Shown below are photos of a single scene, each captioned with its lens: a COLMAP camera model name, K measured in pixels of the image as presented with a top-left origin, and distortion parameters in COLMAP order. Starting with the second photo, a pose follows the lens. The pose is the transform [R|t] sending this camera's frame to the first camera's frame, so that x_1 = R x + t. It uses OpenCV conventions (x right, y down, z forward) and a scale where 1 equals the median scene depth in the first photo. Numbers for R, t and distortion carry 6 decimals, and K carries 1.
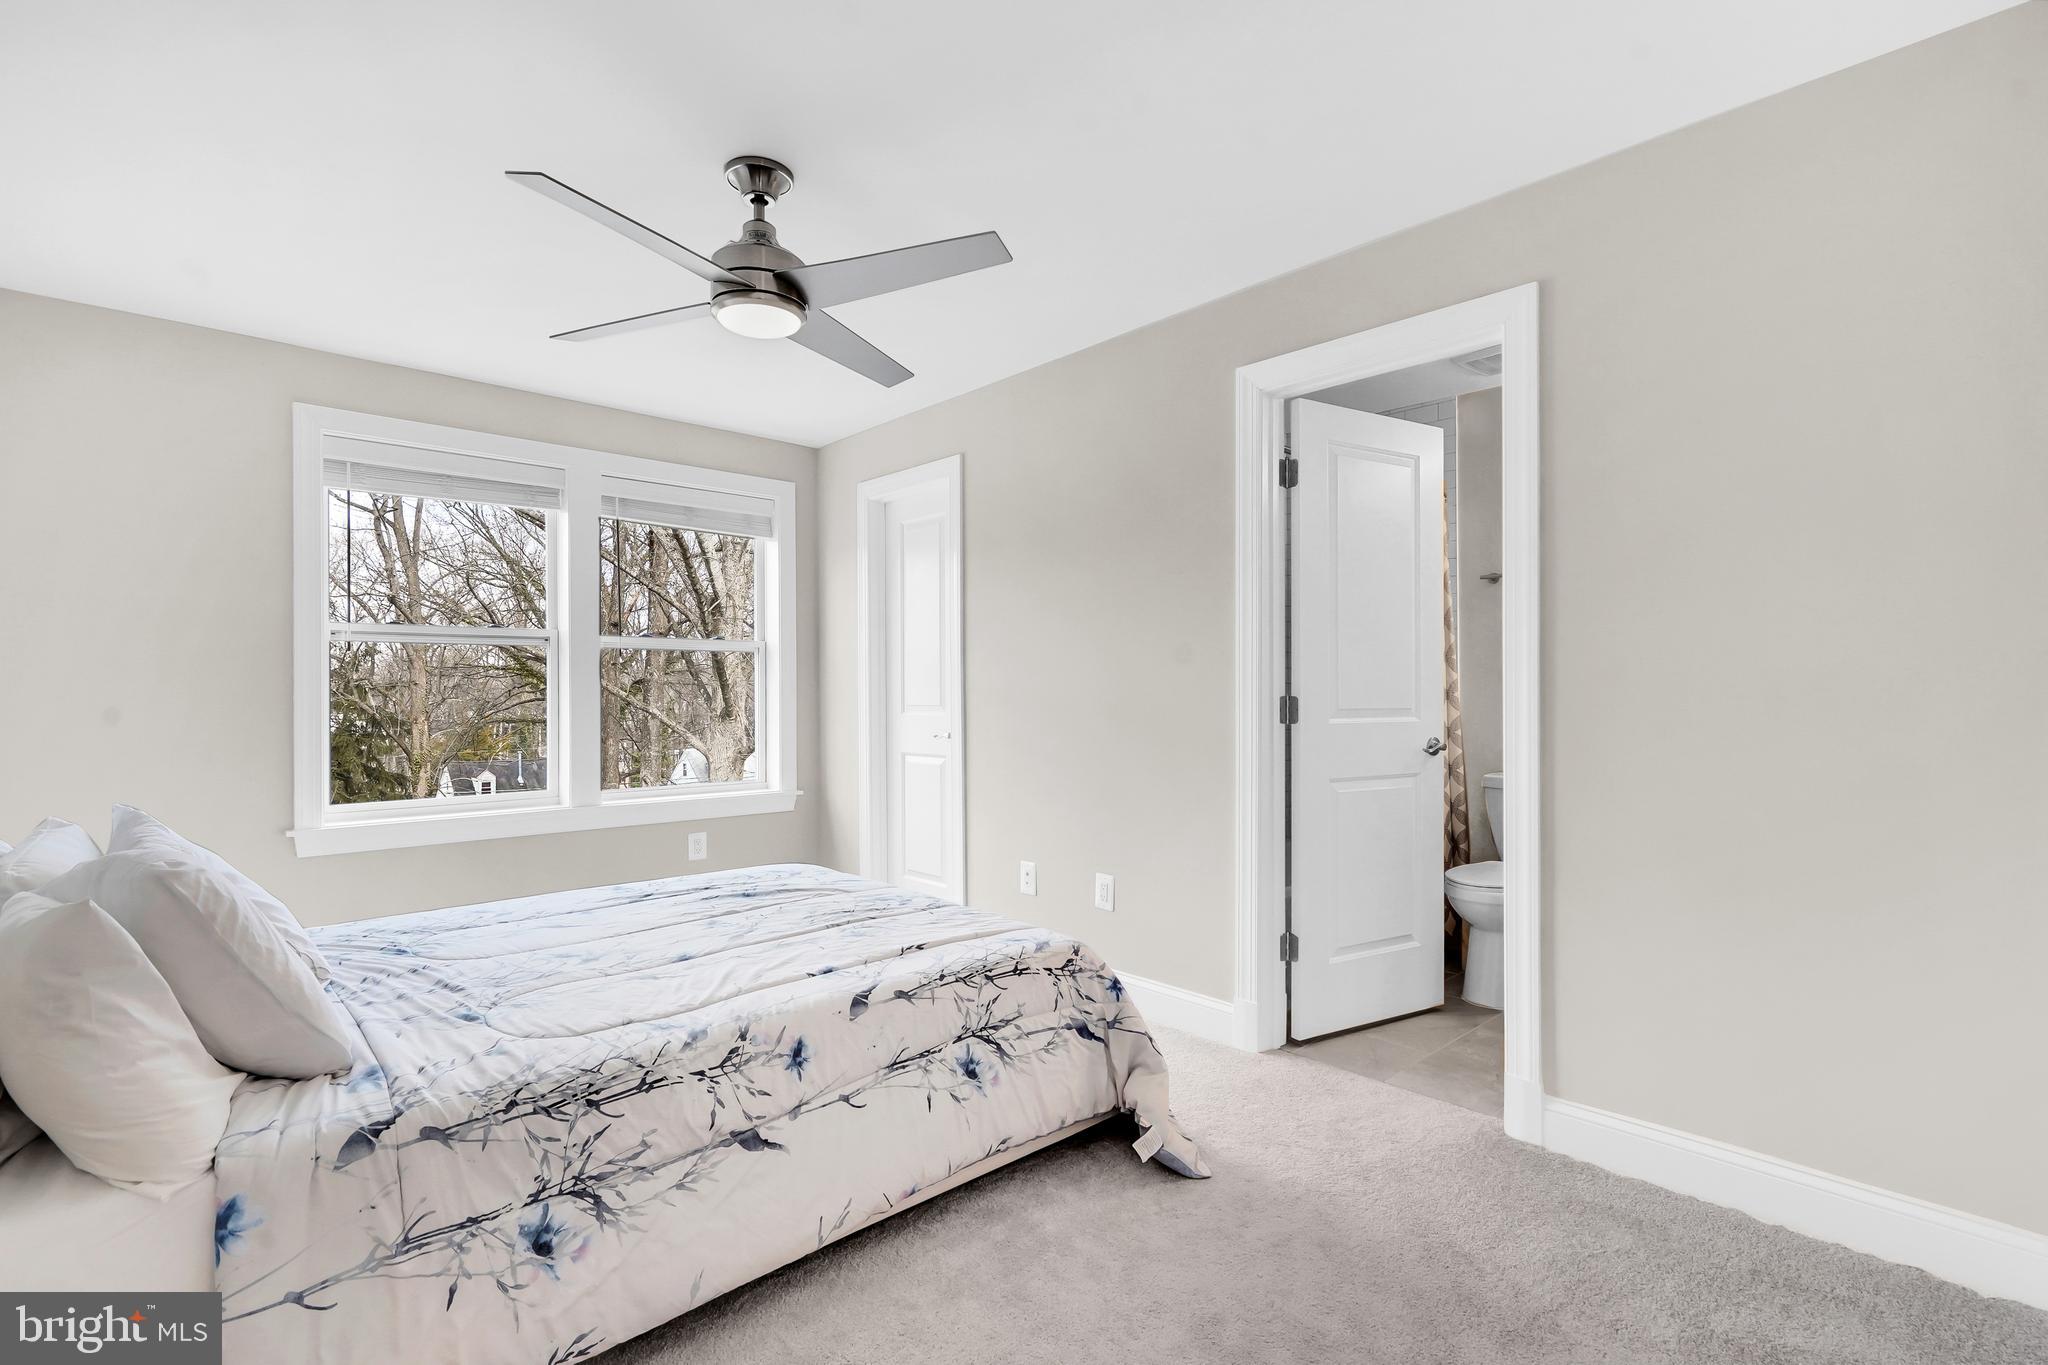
lens RADIAL K [[930.5, 0, 1024.0], [0, 930.5, 682.5], [0, 0, 1]] dist [-0.001641, -0.000464]
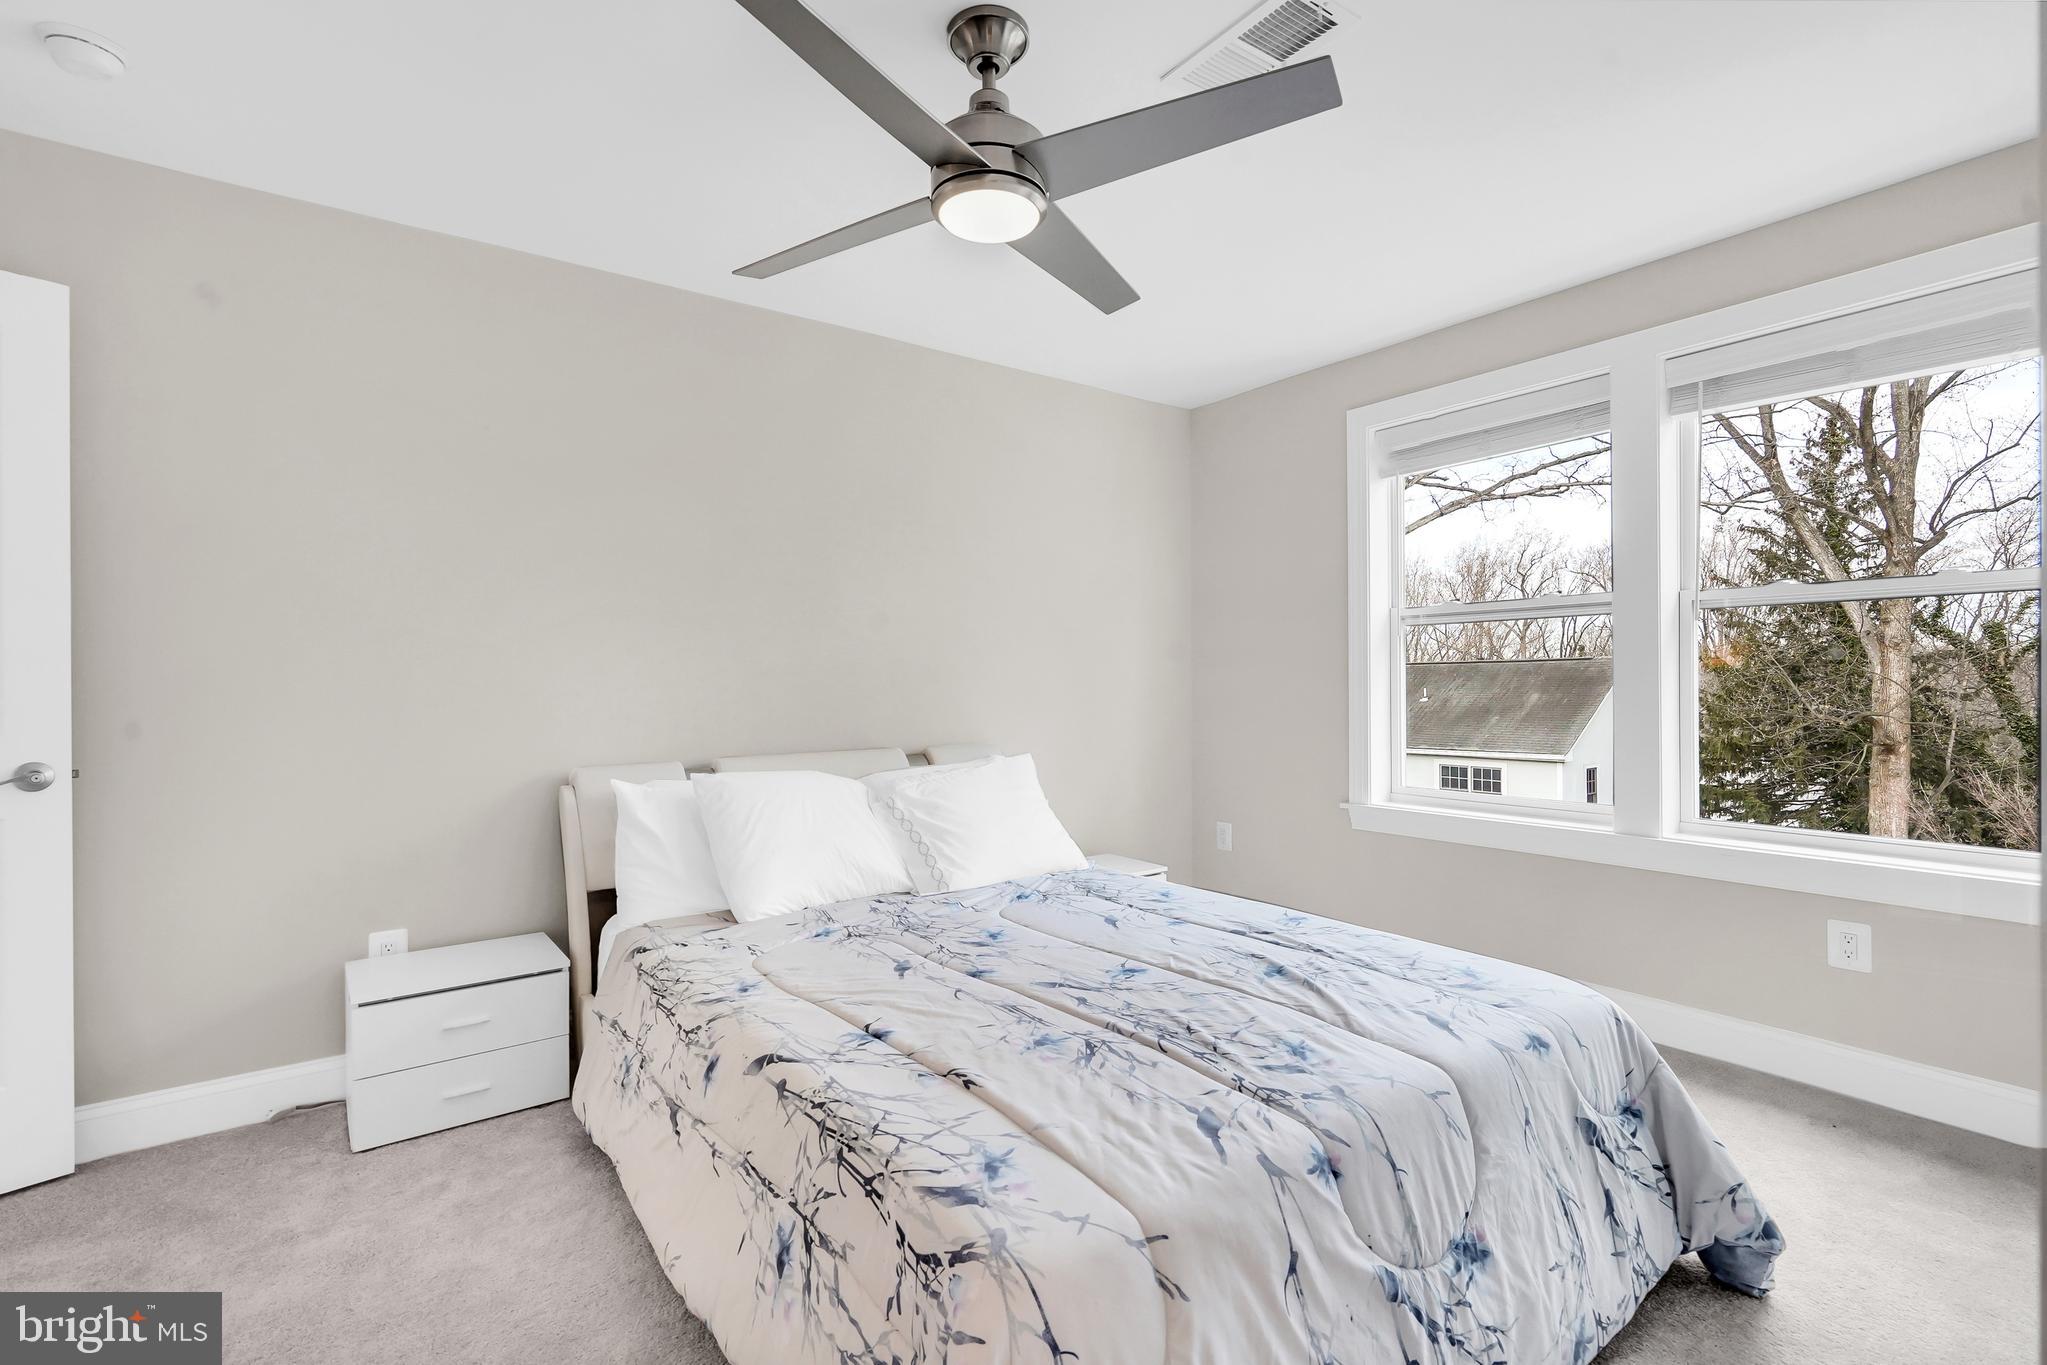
lens RADIAL K [[920.4, 0, 1023.5], [0, 920.4, 682.5], [0, 0, 1]] dist [-0.002806, -0.000209]
pose [[-0.109040, 0.000490, -0.994037, 0.502188], [0.019724, 0.999804, -0.001671, 0.014556], [0.993842, -0.019789, -0.109028, 1.109363]]
